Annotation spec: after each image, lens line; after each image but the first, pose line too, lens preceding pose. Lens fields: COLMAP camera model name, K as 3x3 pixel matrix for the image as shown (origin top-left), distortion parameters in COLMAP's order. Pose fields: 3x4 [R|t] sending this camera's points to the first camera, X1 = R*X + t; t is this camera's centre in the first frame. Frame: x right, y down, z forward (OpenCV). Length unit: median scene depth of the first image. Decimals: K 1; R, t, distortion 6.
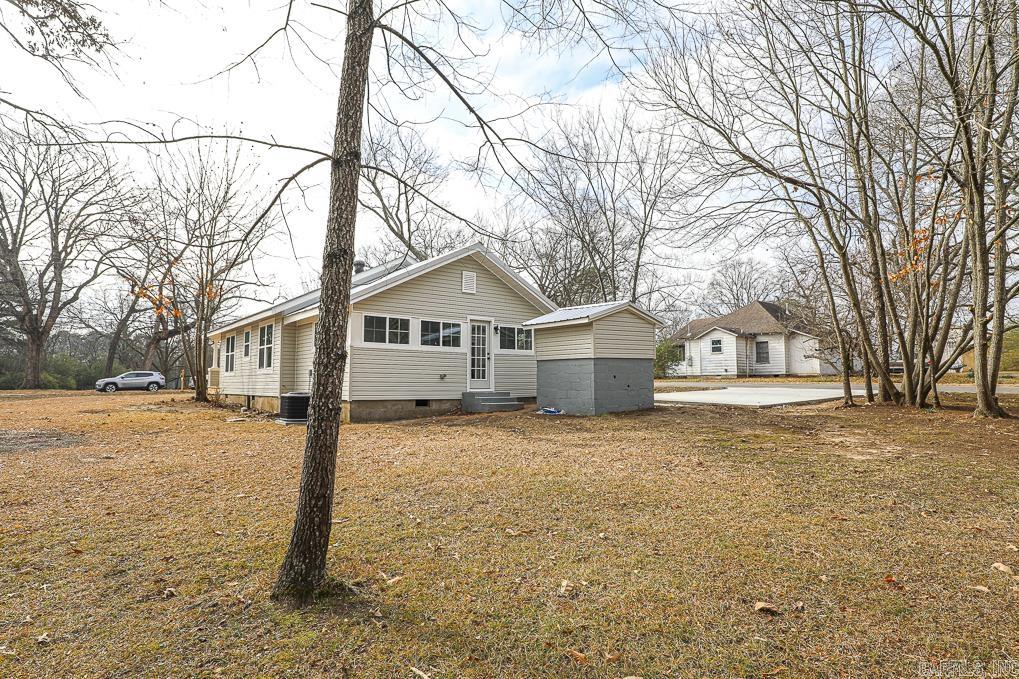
lens RADIAL K [[563.0, 0, 509.5], [0, 563.0, 339.5], [0, 0, 1]] dist [-0.002381, -0.001168]
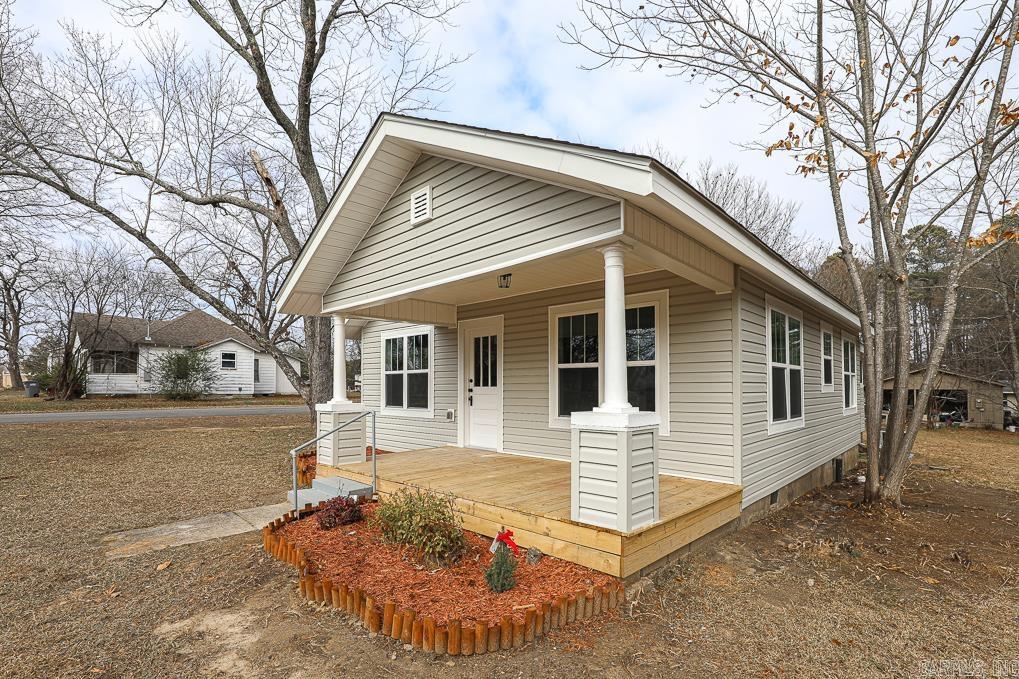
lens RADIAL K [[486.0, 0, 509.3], [0, 486.0, 379.6], [0, 0, 1]] dist [-0.008525, 0.000746]
pose [[-0.133376, 0.018980, 0.990884, -0.429194], [-0.075200, 0.996740, -0.029215, 0.030376], [-0.988208, -0.078411, -0.131514, 0.673263]]
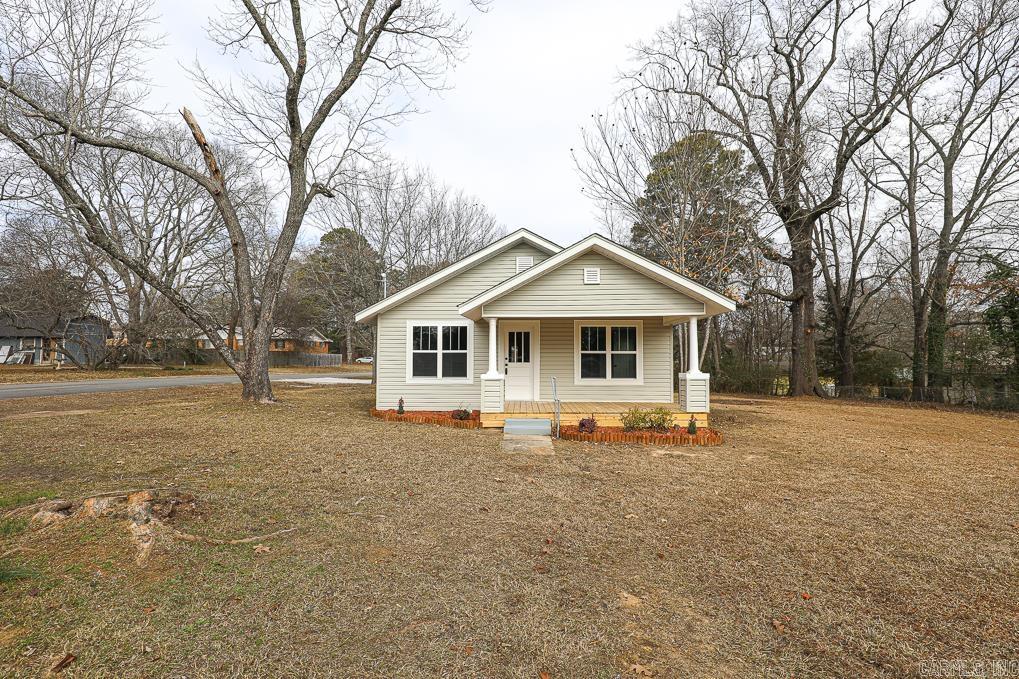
lens RADIAL K [[460.5, 0, 509.5], [0, 460.5, 339.5], [0, 0, 1]] dist [-0.003222, 0.000066]
pose [[-0.750967, 0.027609, 0.659763, -0.430195], [-0.051710, 0.993599, -0.100437, 0.044096], [-0.658312, -0.109541, -0.744732, 0.891134]]
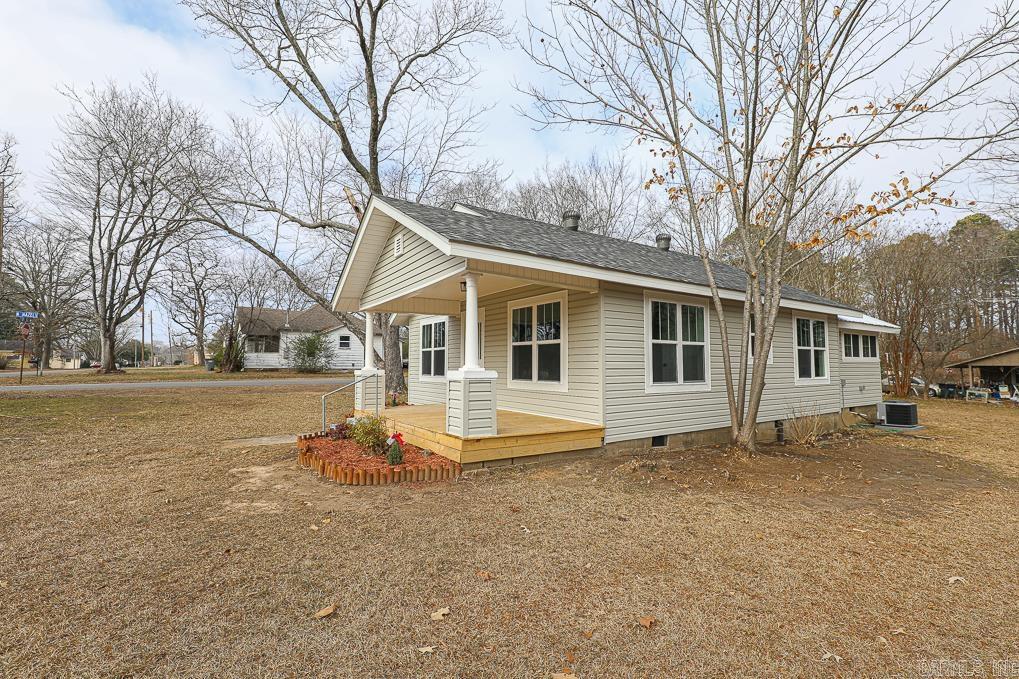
lens RADIAL K [[460.5, 0, 509.5], [0, 460.5, 339.5], [0, 0, 1]] dist [-0.003222, 0.000066]
pose [[0.076859, 0.057740, 0.995369, -0.488175], [-0.076321, 0.995733, -0.051868, 0.029077], [-0.994117, -0.071981, 0.080938, 0.618387]]
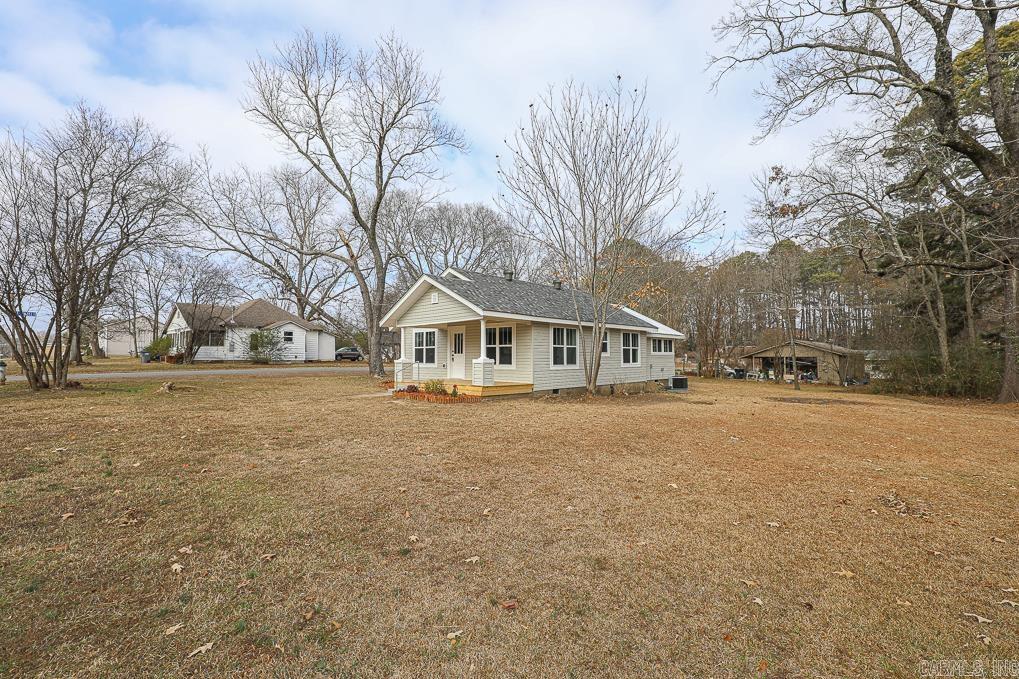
lens RADIAL K [[460.5, 0, 509.5], [0, 460.5, 339.5], [0, 0, 1]] dist [-0.003222, 0.000066]
pose [[-0.150676, 0.039536, 0.987792, -0.698593], [-0.073292, 0.996003, -0.051044, 0.033774], [-0.985863, -0.080088, -0.147176, 0.675483]]
